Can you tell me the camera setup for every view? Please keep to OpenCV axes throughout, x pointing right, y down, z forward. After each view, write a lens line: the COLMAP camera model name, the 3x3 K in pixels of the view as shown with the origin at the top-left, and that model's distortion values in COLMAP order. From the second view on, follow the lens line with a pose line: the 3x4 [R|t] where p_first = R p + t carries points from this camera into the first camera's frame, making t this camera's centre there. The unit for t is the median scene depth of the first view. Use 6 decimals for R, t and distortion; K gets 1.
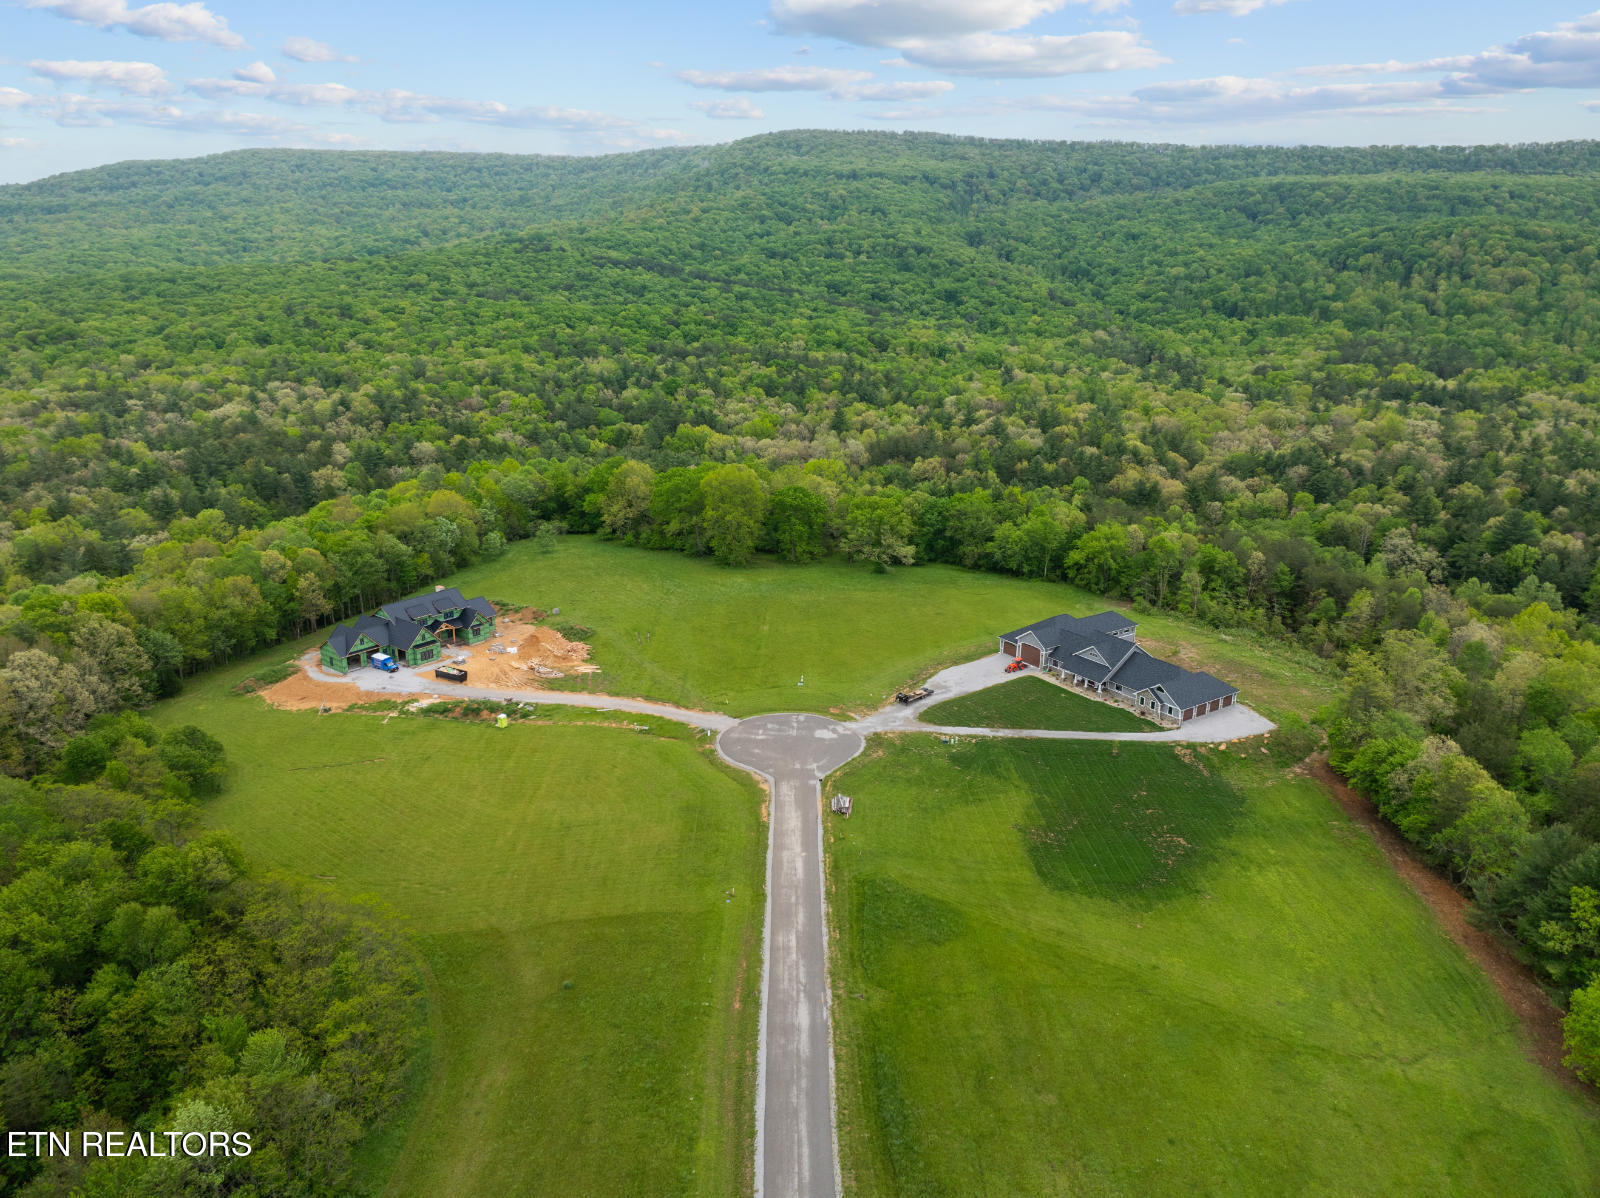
lens RADIAL K [[1127.6, 0, 800.0], [0, 1127.6, 599.0], [0, 0, 1]] dist [-0.036913, -0.003241]
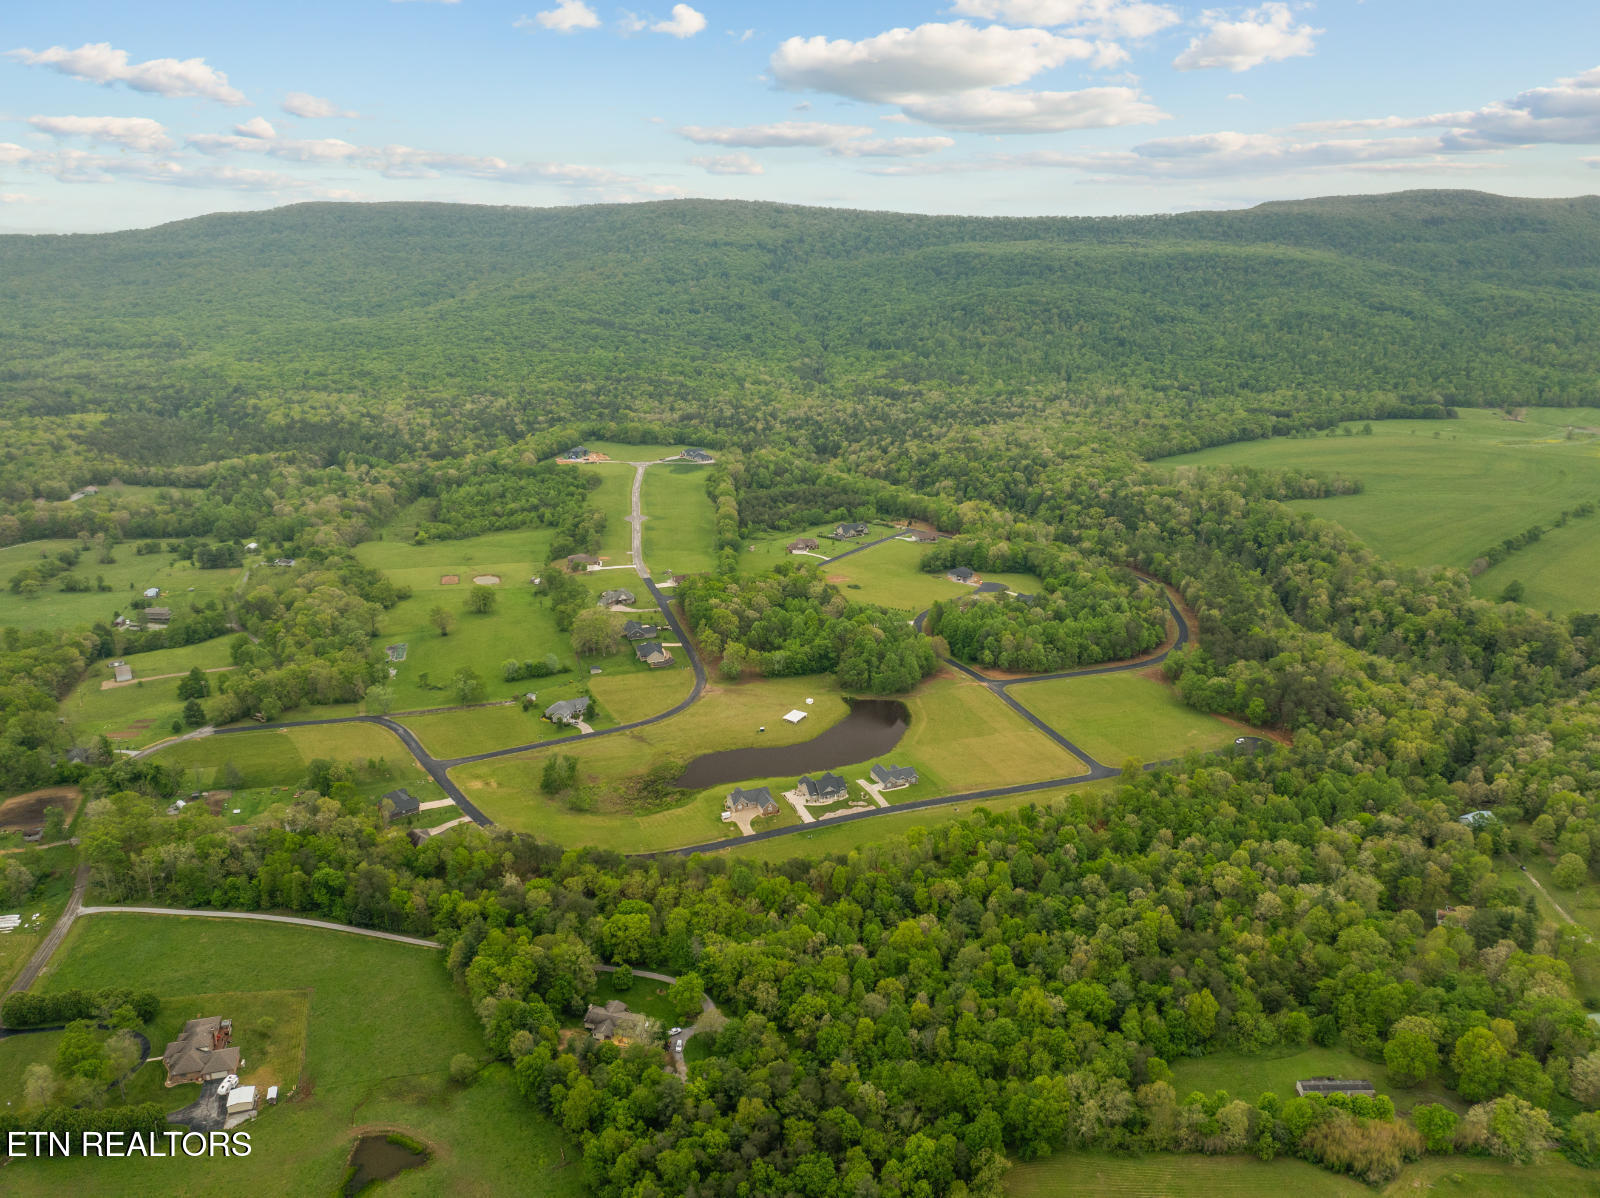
lens RADIAL K [[1127.6, 0, 800.0], [0, 1127.6, 599.0], [0, 0, 1]] dist [-0.036913, -0.003241]
pose [[0.997867, -0.023228, 0.061011, 0.146054], [0.020687, 0.998905, 0.041956, 0.192297], [-0.061919, -0.040604, 0.997255, -1.673730]]
